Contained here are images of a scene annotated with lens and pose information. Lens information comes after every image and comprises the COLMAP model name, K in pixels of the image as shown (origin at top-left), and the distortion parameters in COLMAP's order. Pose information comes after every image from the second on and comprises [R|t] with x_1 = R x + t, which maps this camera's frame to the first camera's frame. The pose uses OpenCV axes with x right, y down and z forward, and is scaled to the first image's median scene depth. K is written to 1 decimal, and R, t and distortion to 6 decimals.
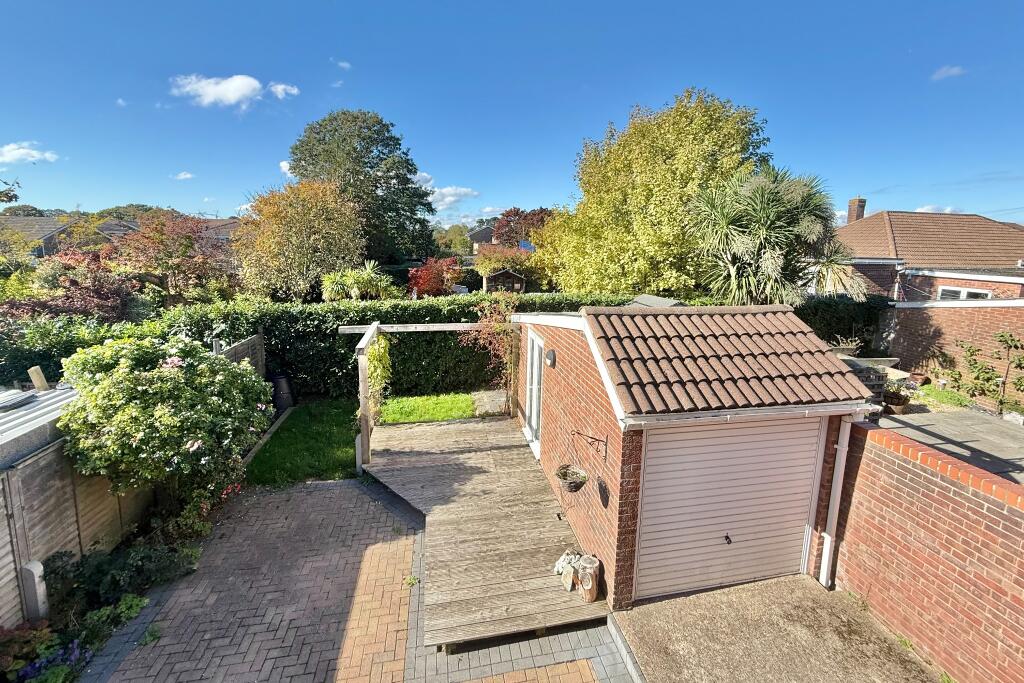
lens RADIAL K [[409.7, 0, 510.0], [0, 409.7, 292.8], [0, 0, 1]] dist [-0.000431, 0.000079]
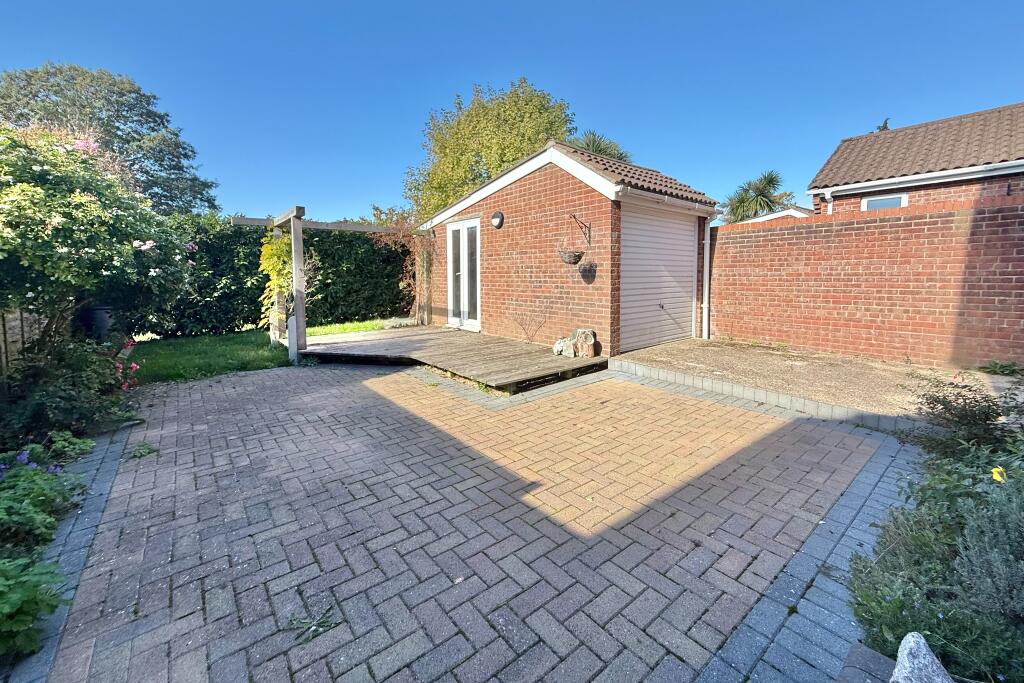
lens RADIAL K [[409.7, 0, 510.0], [0, 409.7, 292.8], [0, 0, 1]] dist [-0.000431, 0.000079]
pose [[0.876534, -0.043579, 0.479363, -0.553733], [0.083983, 0.994464, -0.063158, 0.573963], [-0.473957, 0.095618, 0.875341, 0.022777]]
